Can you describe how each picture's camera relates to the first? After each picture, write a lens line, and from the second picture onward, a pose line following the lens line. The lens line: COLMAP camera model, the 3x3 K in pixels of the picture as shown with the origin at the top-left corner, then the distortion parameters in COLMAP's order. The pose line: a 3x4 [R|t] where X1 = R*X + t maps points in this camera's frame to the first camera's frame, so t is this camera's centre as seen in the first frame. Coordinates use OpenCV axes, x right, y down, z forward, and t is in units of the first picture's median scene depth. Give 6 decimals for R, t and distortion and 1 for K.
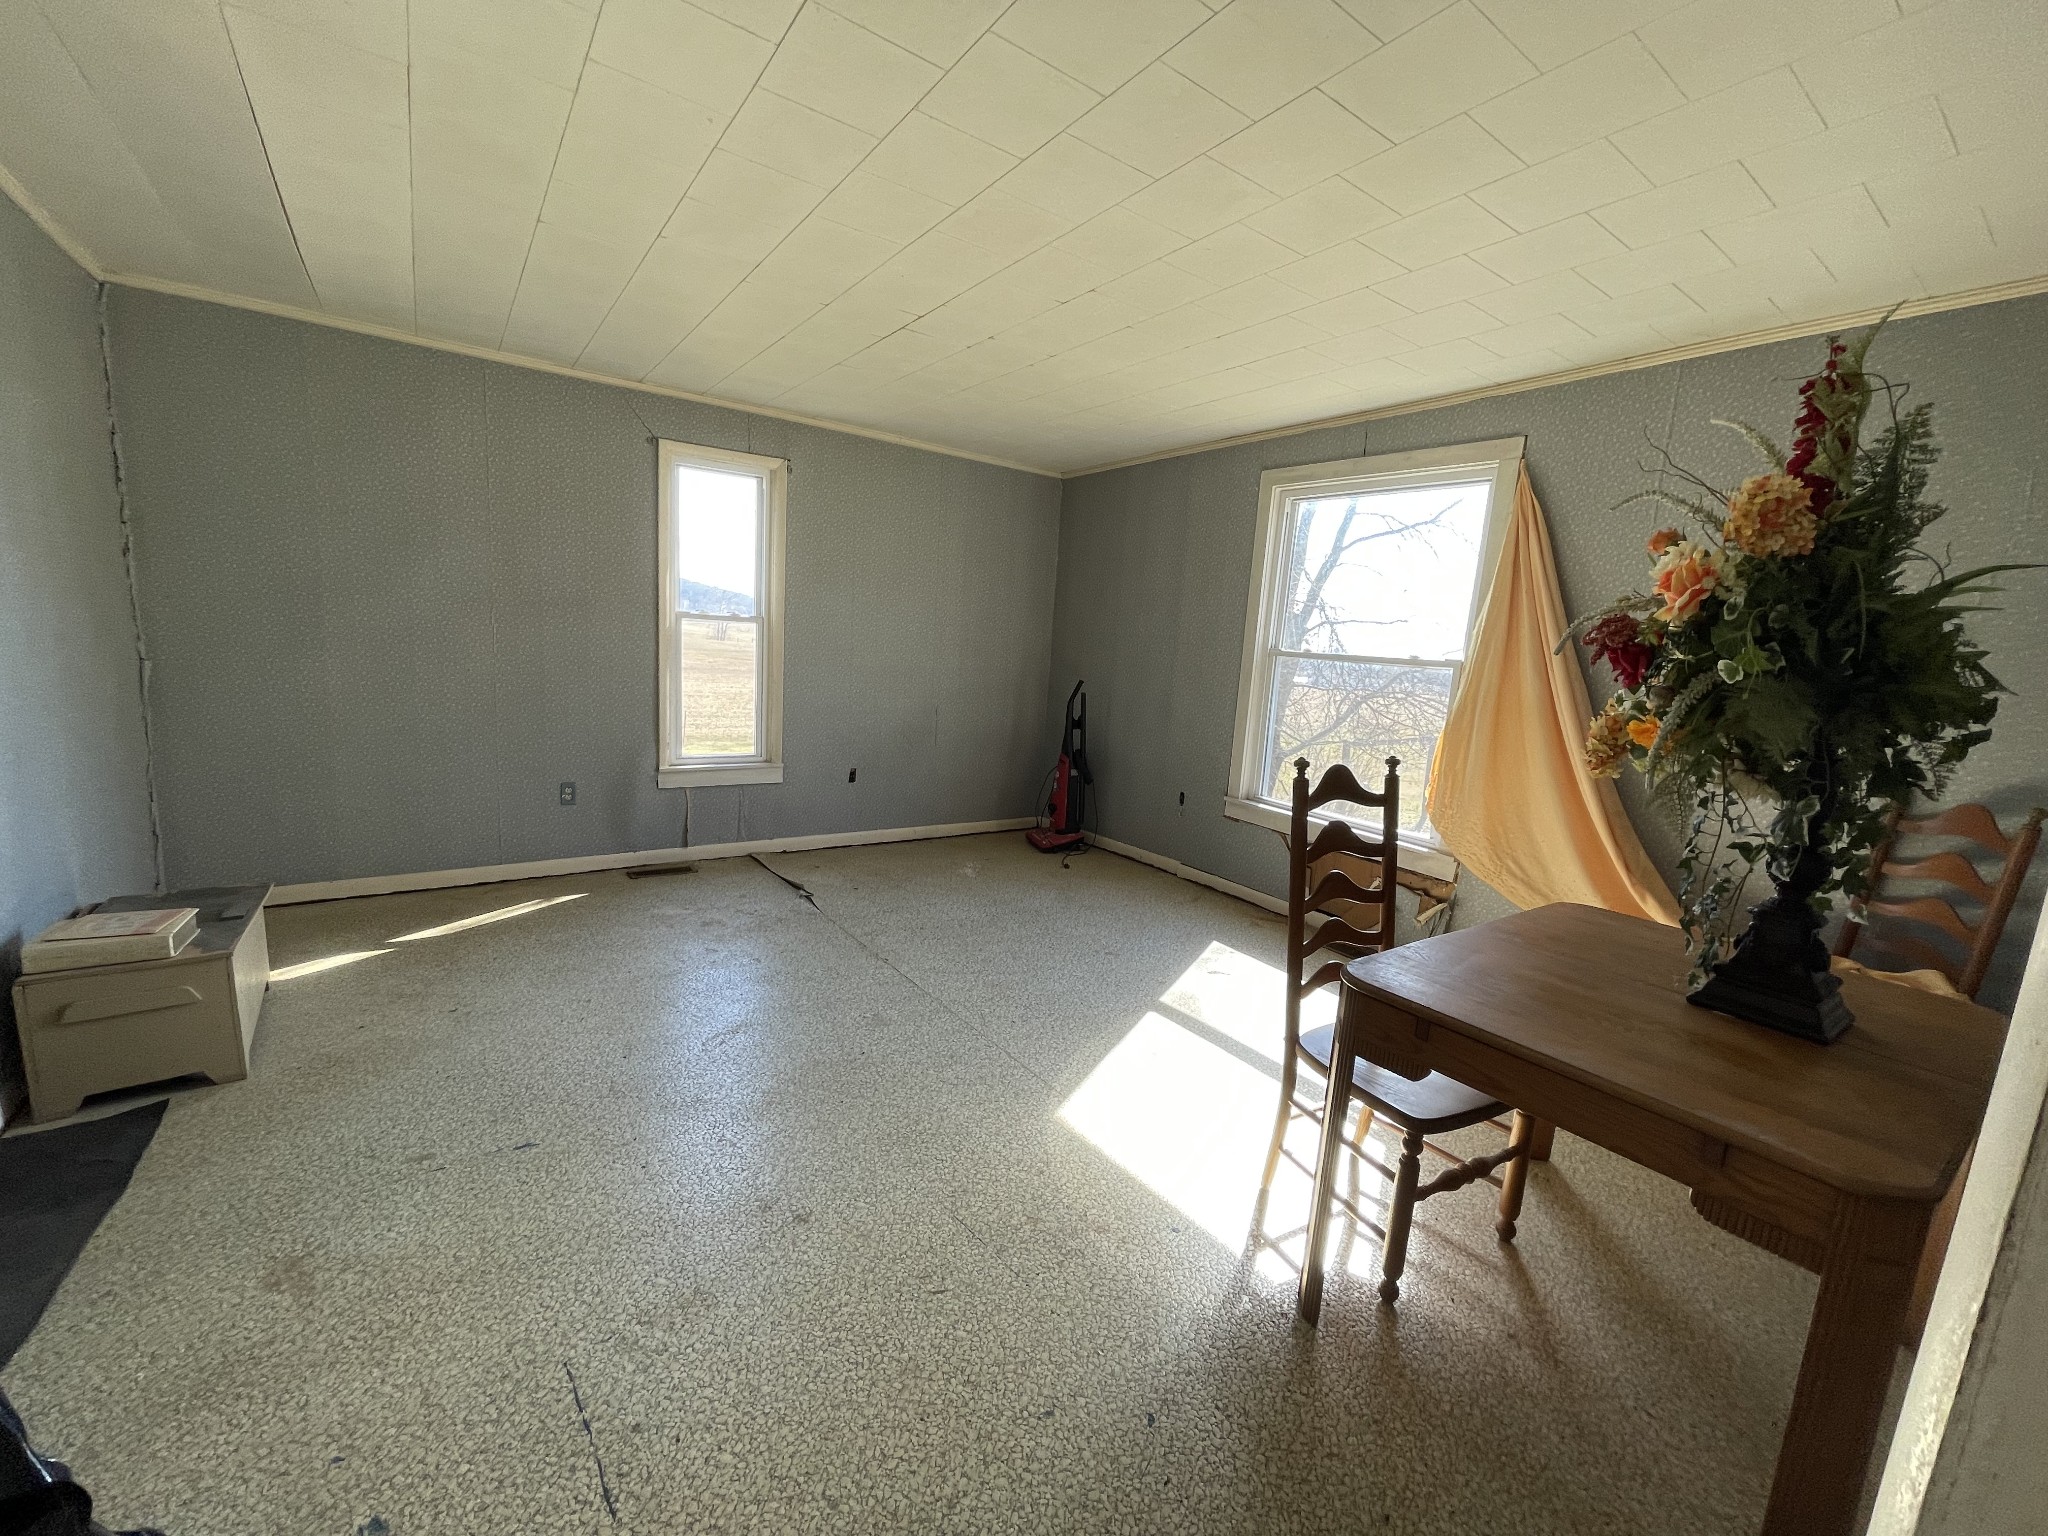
lens RADIAL K [[821.9, 0, 1012.4], [0, 821.9, 770.0], [0, 0, 1]] dist [0.002648, -0.004966]
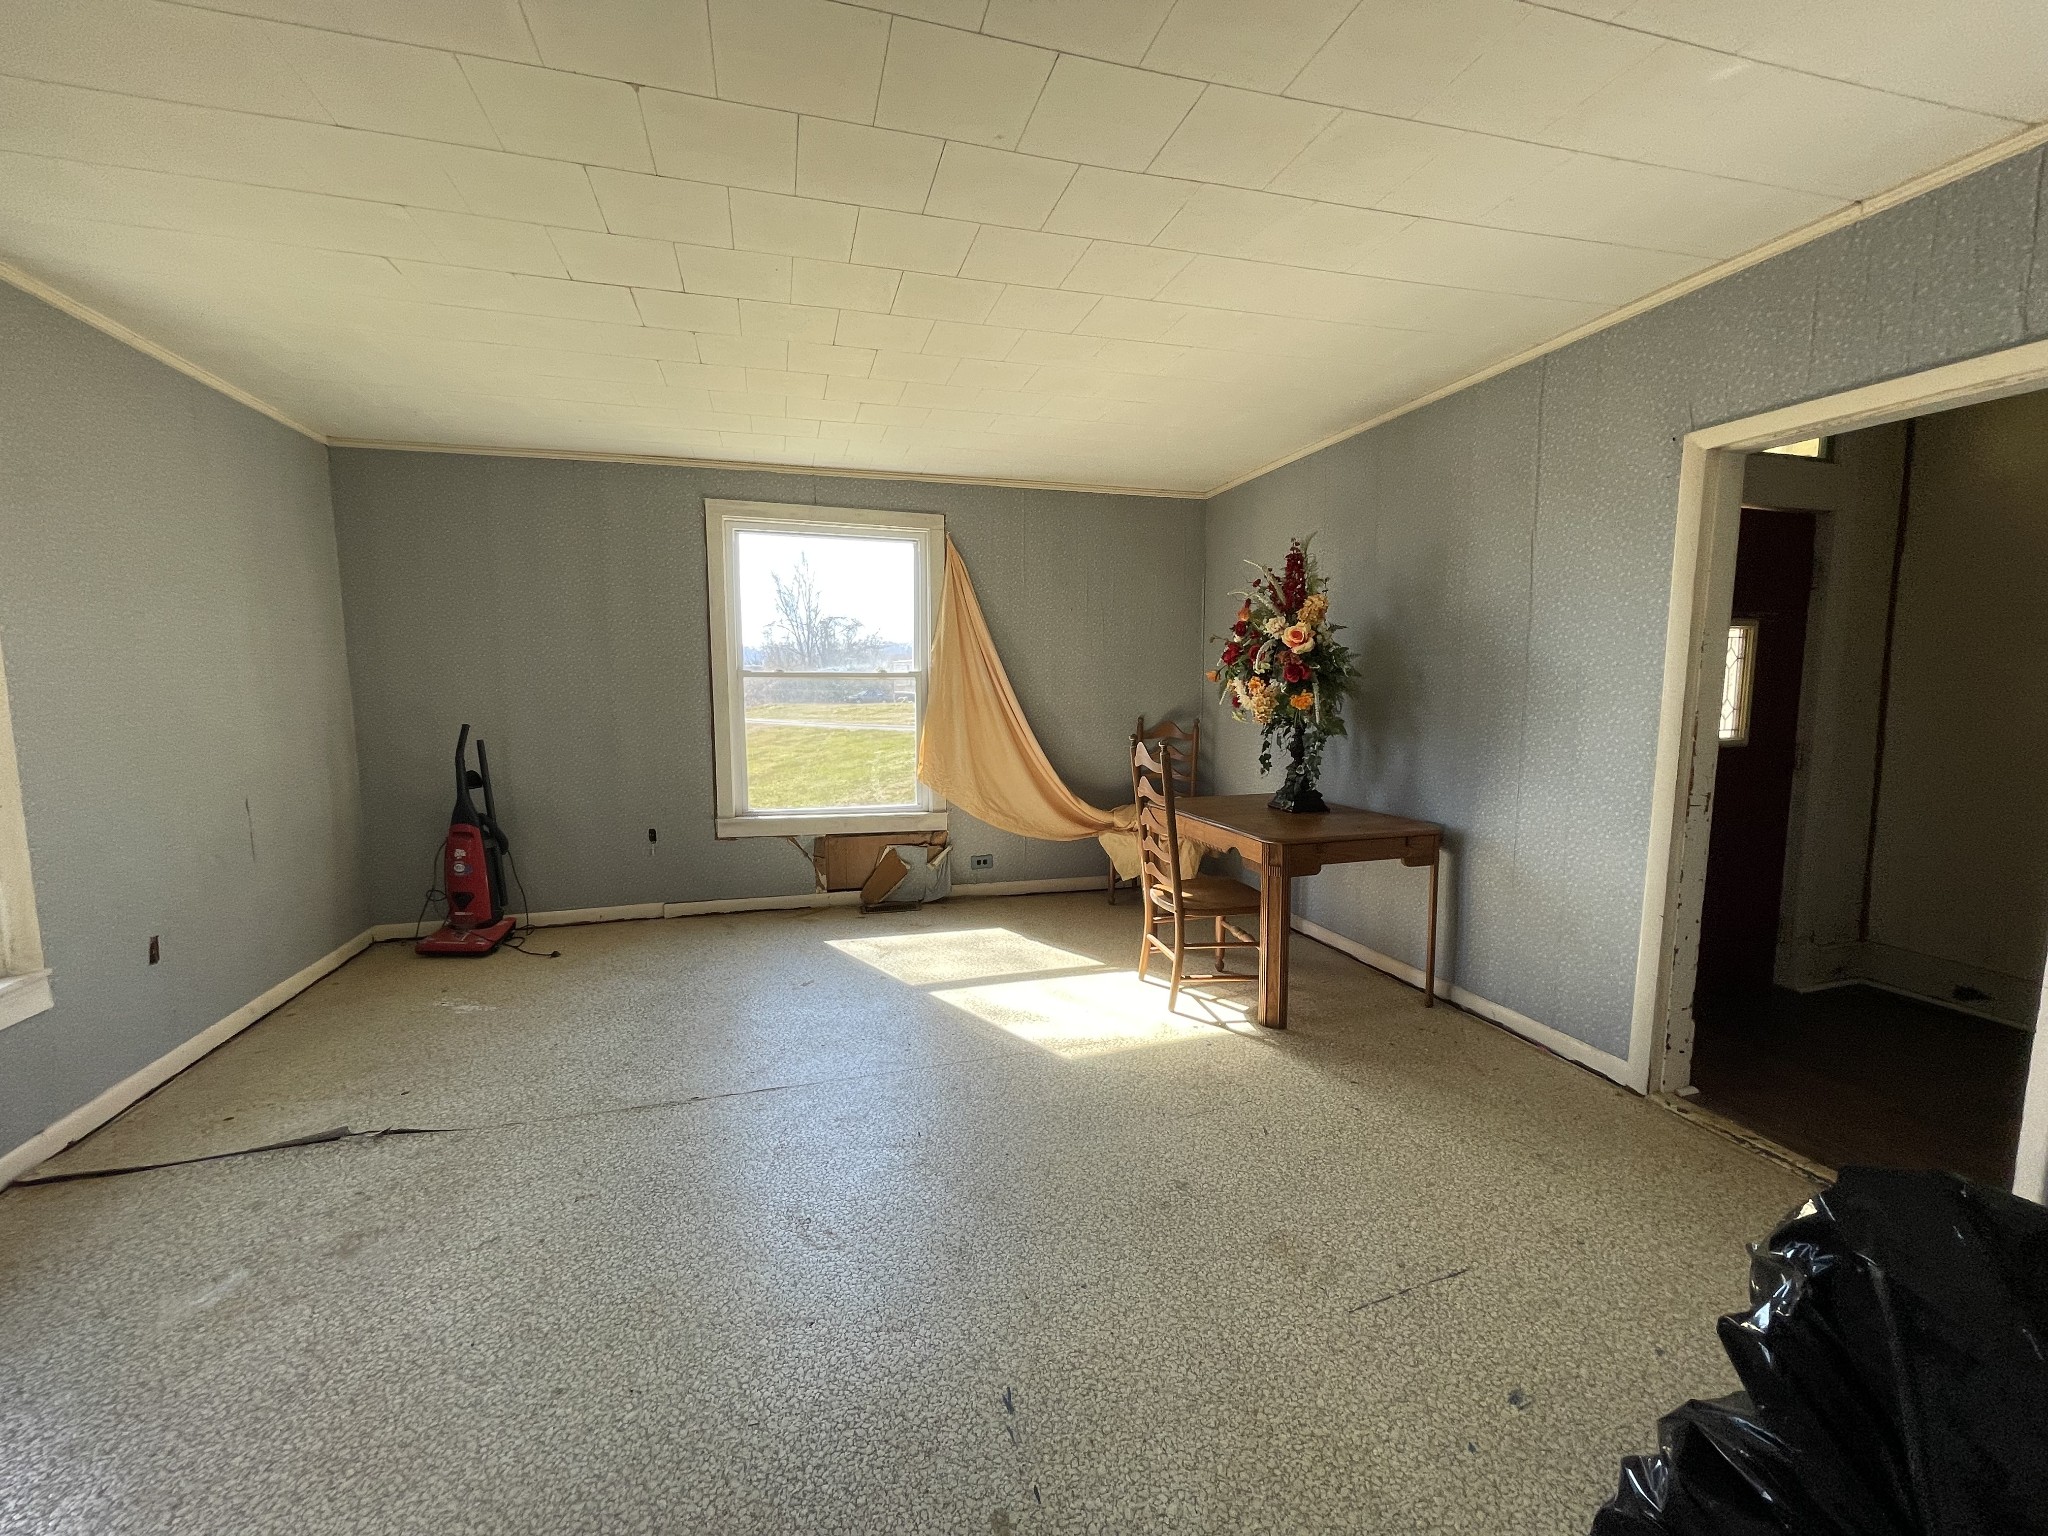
lens RADIAL K [[821.9, 0, 1012.4], [0, 821.9, 770.0], [0, 0, 1]] dist [0.002648, -0.004966]
pose [[0.330361, -0.174404, 0.927602, -0.686047], [0.168819, 0.977851, 0.123727, -0.113658], [-0.928635, 0.115722, 0.352486, 0.385750]]
